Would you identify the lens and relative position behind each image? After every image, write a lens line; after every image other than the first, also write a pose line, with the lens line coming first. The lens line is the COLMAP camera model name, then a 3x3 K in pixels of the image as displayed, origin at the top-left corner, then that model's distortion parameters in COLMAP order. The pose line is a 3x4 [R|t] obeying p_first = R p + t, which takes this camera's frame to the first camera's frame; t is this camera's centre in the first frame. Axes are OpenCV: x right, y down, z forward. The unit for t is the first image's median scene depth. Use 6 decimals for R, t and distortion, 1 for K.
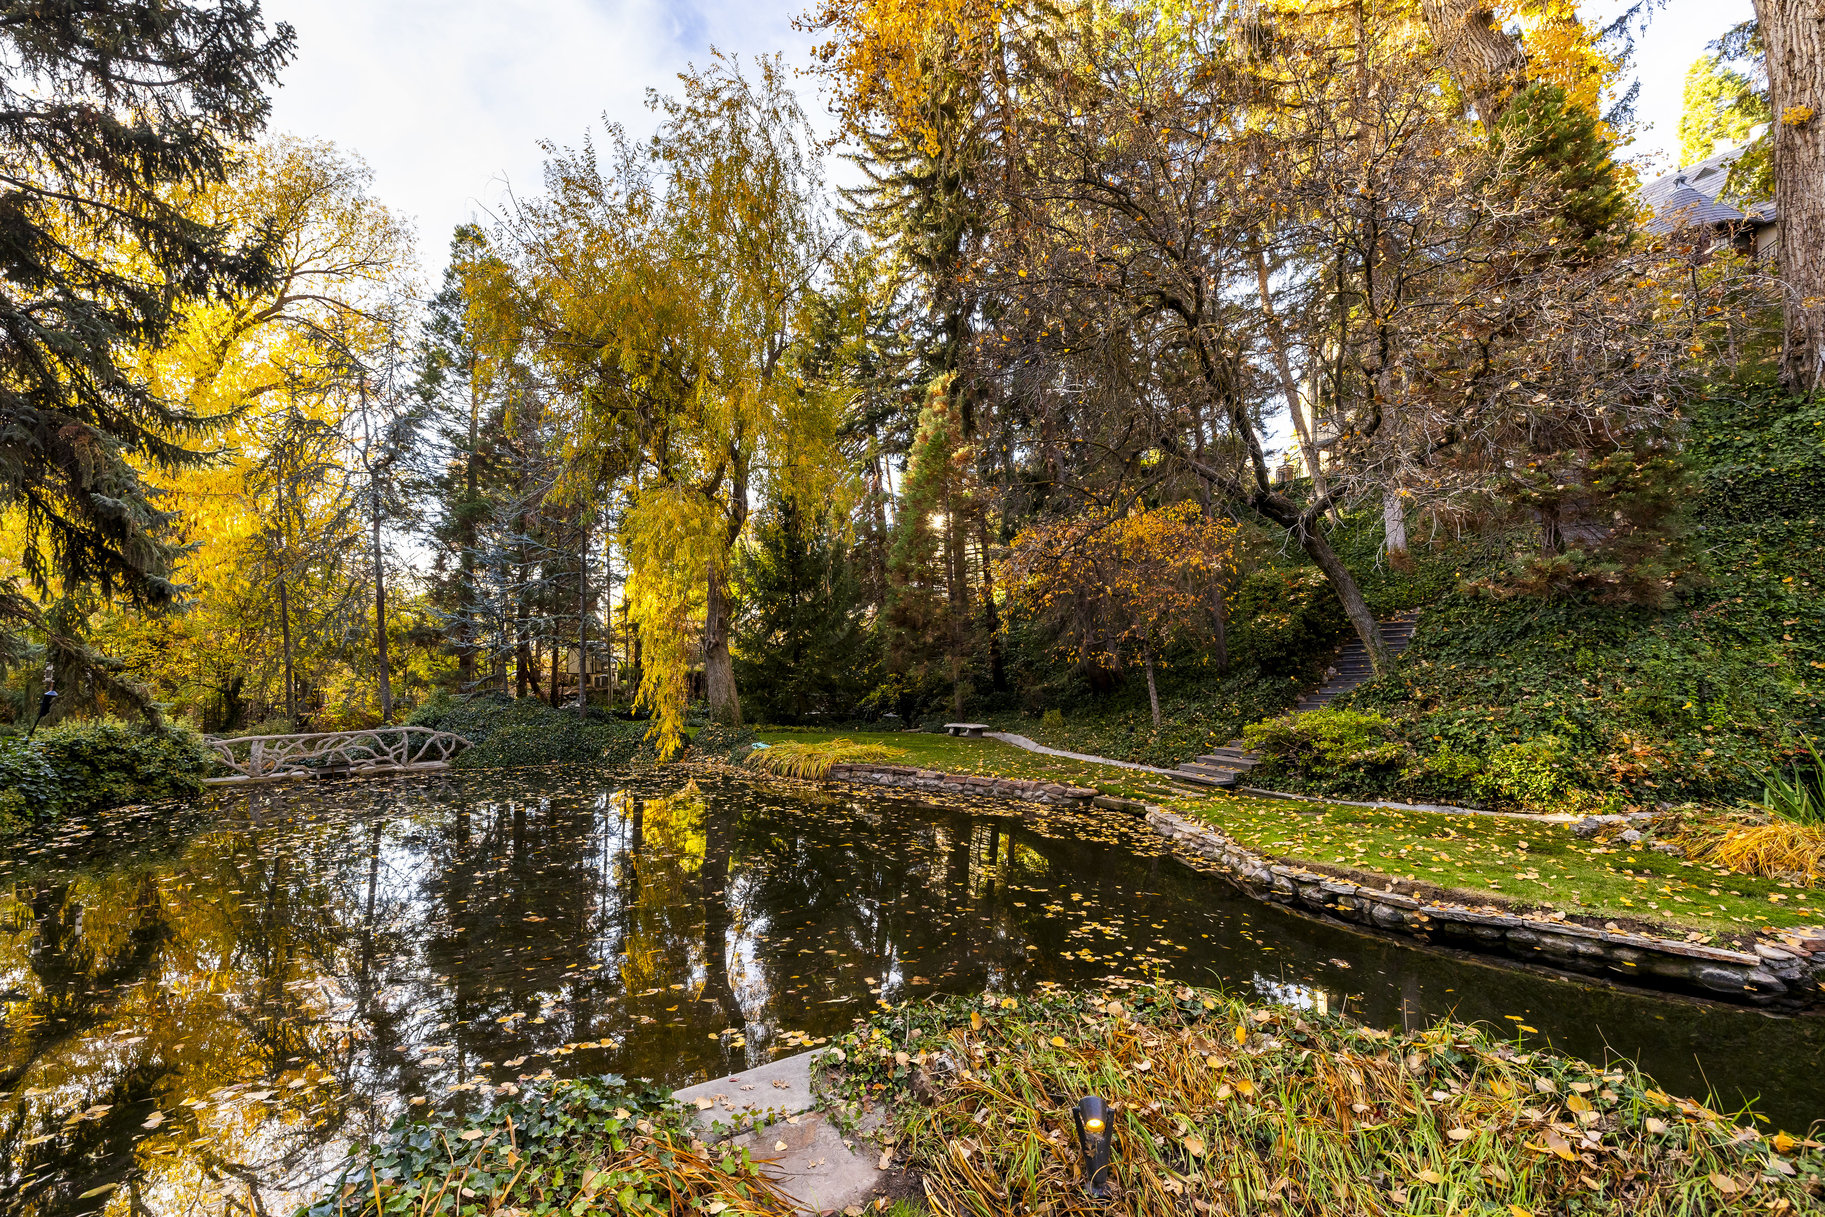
lens RADIAL K [[794.3, 0, 868.1], [0, 794.3, 643.5], [0, 0, 1]] dist [-0.001740, 0.000383]
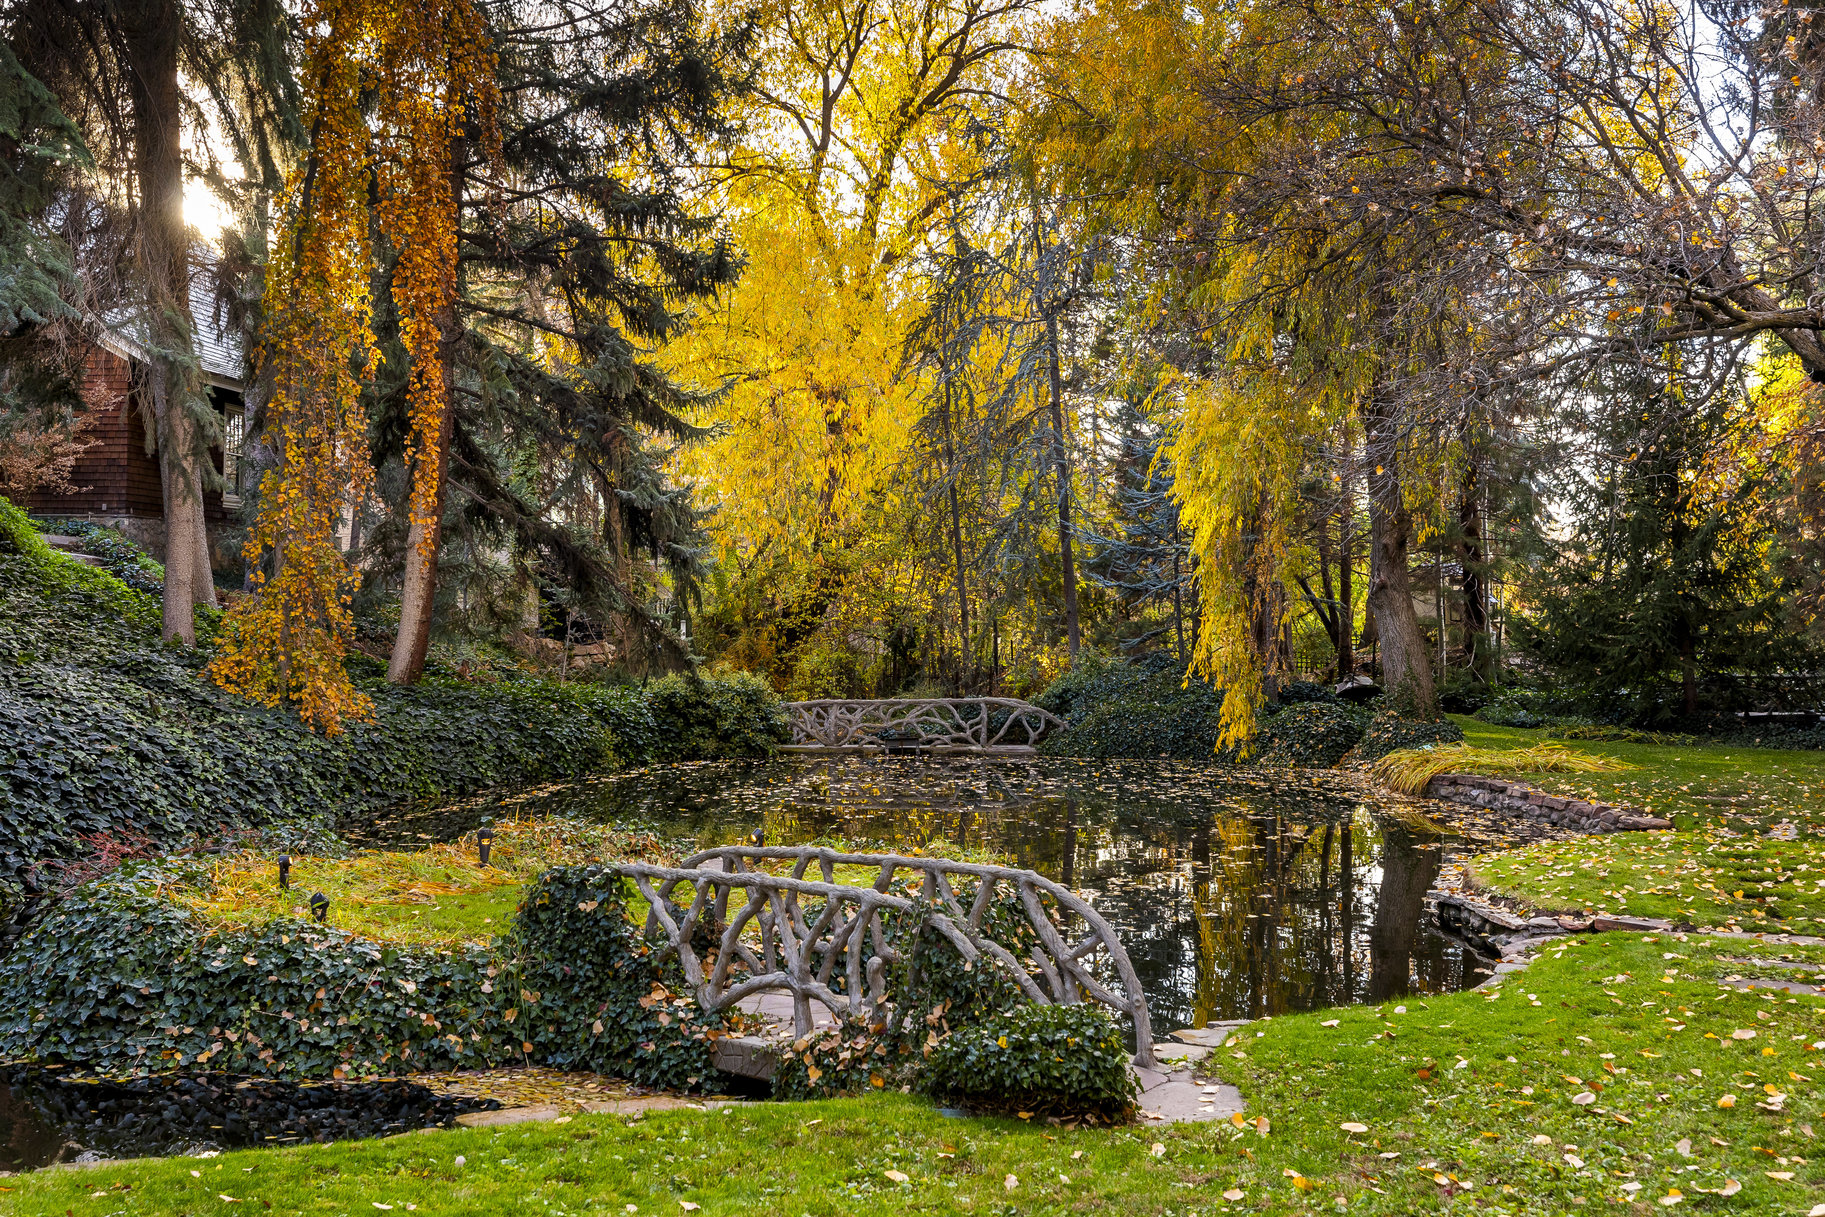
lens RADIAL K [[2008.6, 0, 819.7], [0, 2008.6, 606.7], [0, 0, 1]] dist [-0.011689, -0.013082]
pose [[0.682192, 0.002144, -0.731170, 0.795311], [0.021344, 0.999511, 0.022845, -0.032679], [0.730862, -0.031191, 0.681812, -0.479084]]
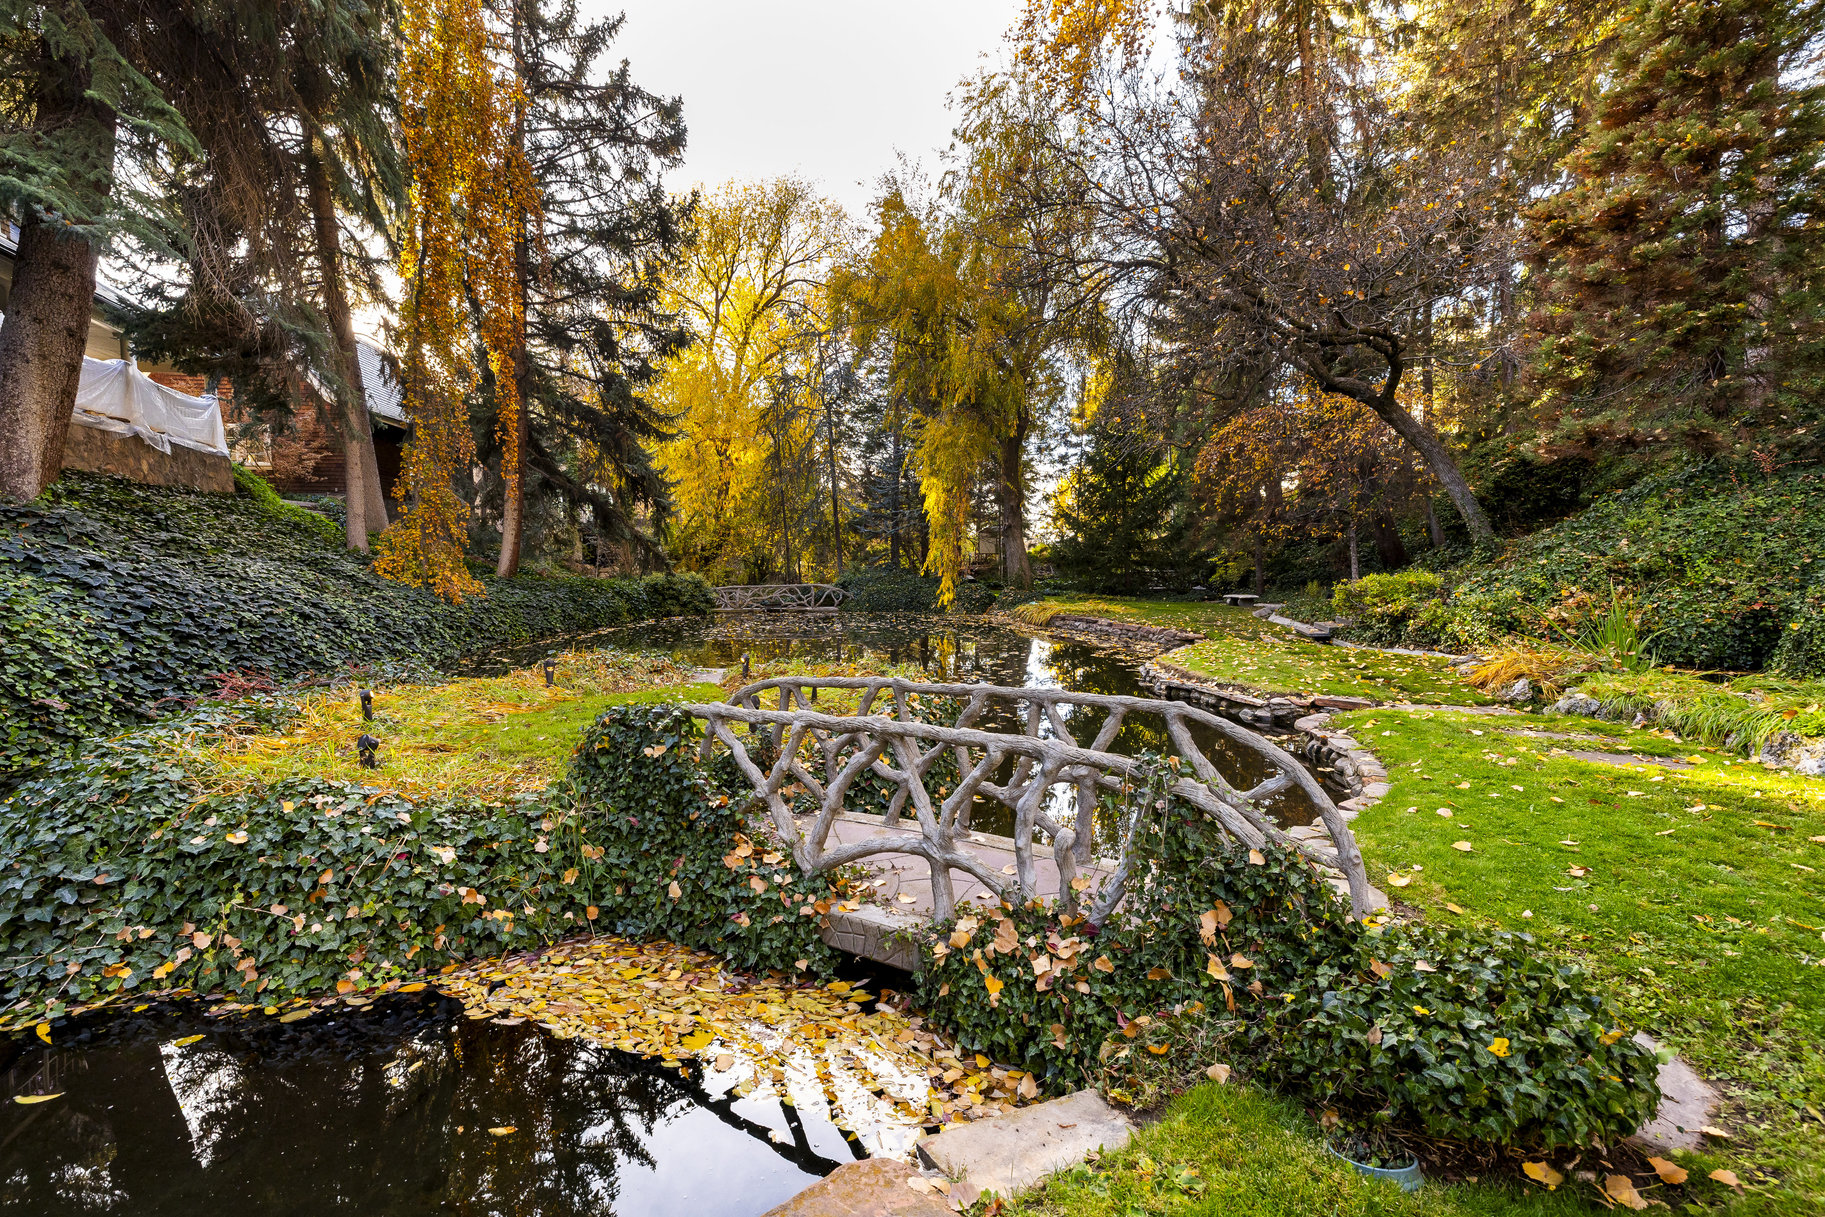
lens RADIAL K [[794.3, 0, 868.1], [0, 794.3, 643.5], [0, 0, 1]] dist [-0.001740, 0.000383]
pose [[0.816798, 0.060512, -0.573742, 0.454781], [0.020617, 0.990787, 0.133848, 0.015644], [0.576555, -0.121156, 0.808025, -0.244252]]
